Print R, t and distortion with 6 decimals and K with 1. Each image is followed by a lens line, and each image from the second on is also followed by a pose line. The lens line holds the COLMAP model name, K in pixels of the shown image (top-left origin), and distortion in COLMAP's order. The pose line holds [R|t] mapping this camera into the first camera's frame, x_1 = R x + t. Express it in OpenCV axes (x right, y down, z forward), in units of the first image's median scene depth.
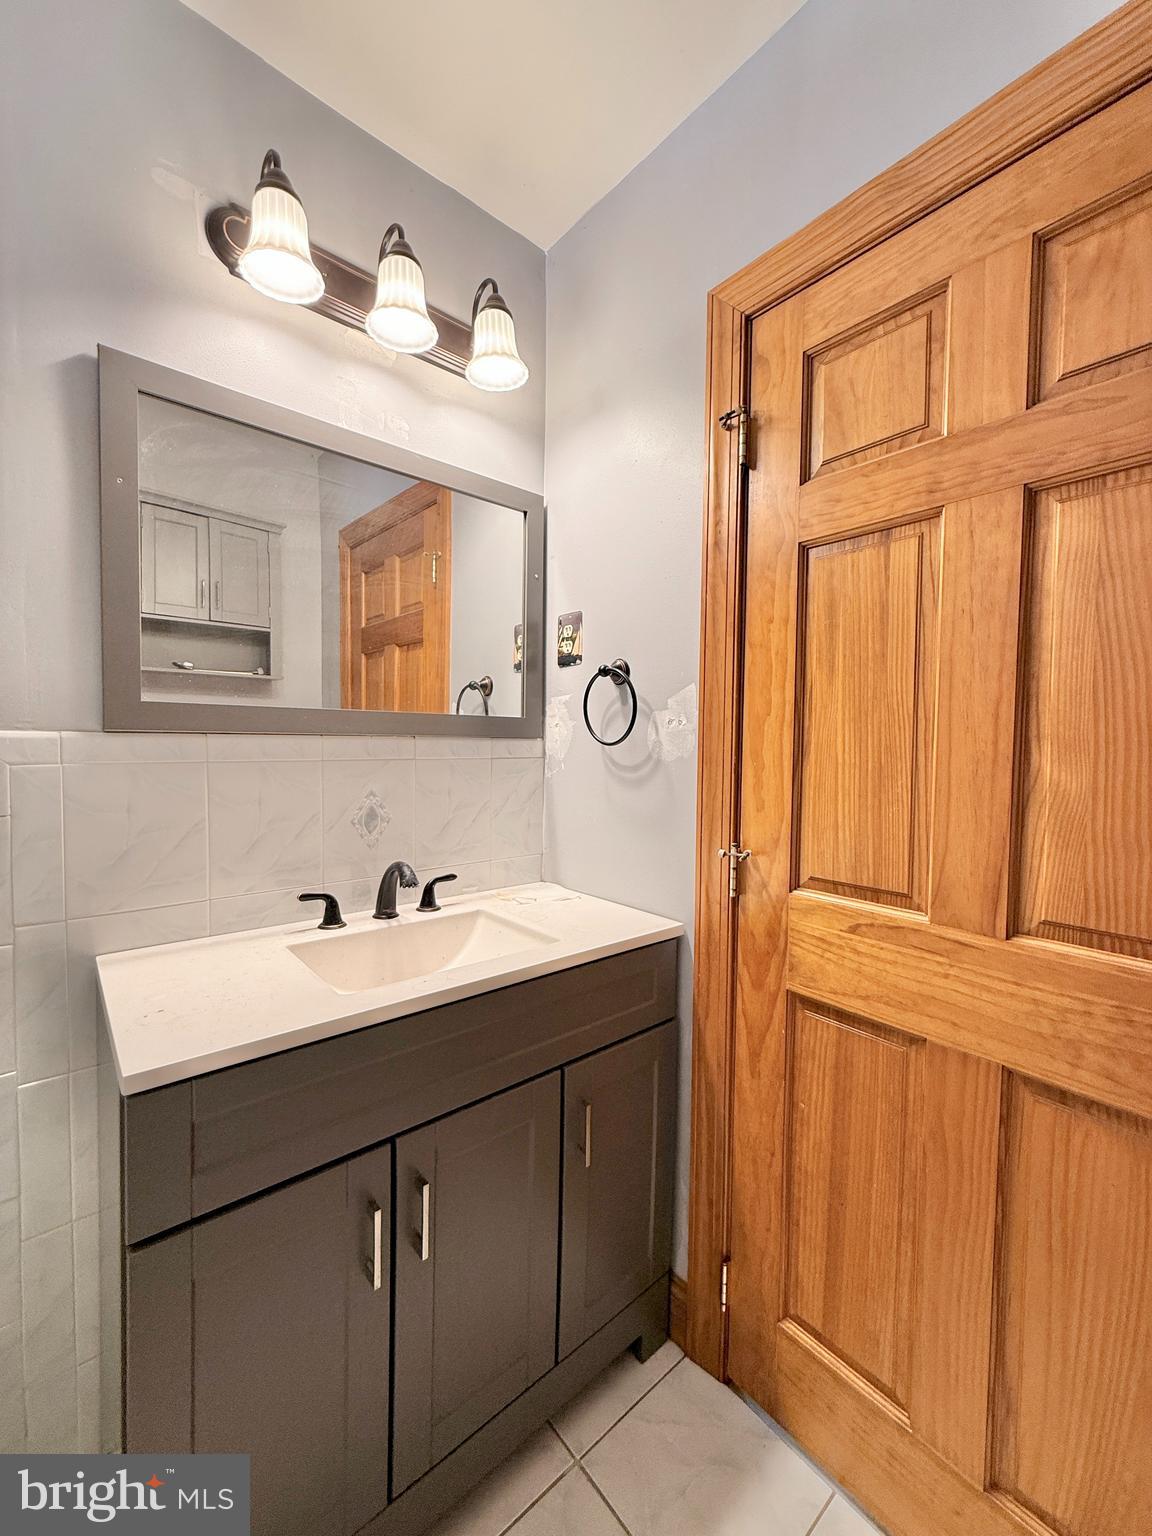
lens RADIAL K [[613.7, 0, 576.0], [0, 613.7, 768.0], [0, 0, 1]] dist [0.000128, 0.000035]
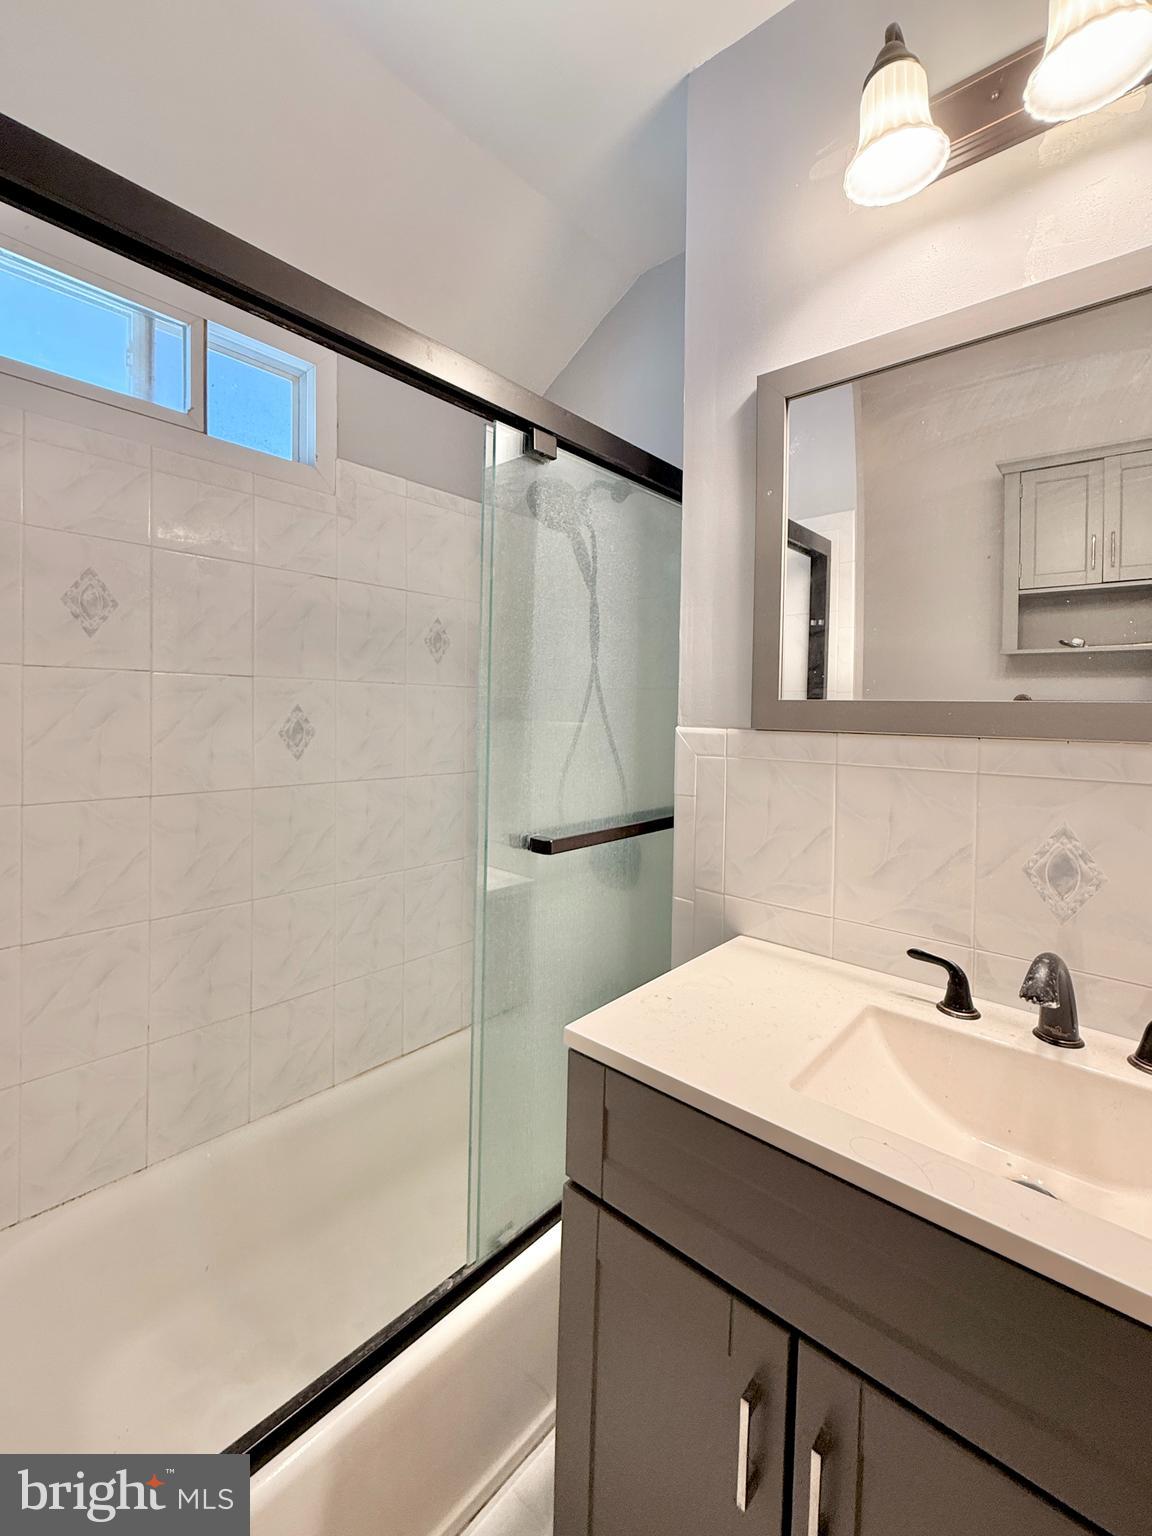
lens RADIAL K [[665.7, 0, 572.2], [0, 665.7, 718.1], [0, 0, 1]] dist [0.000173, 0.000162]
pose [[0.141562, 0.004301, -0.989920, 0.288984], [-0.060035, 0.998187, -0.004248, -0.046221], [0.988107, 0.060032, 0.141564, 0.439813]]
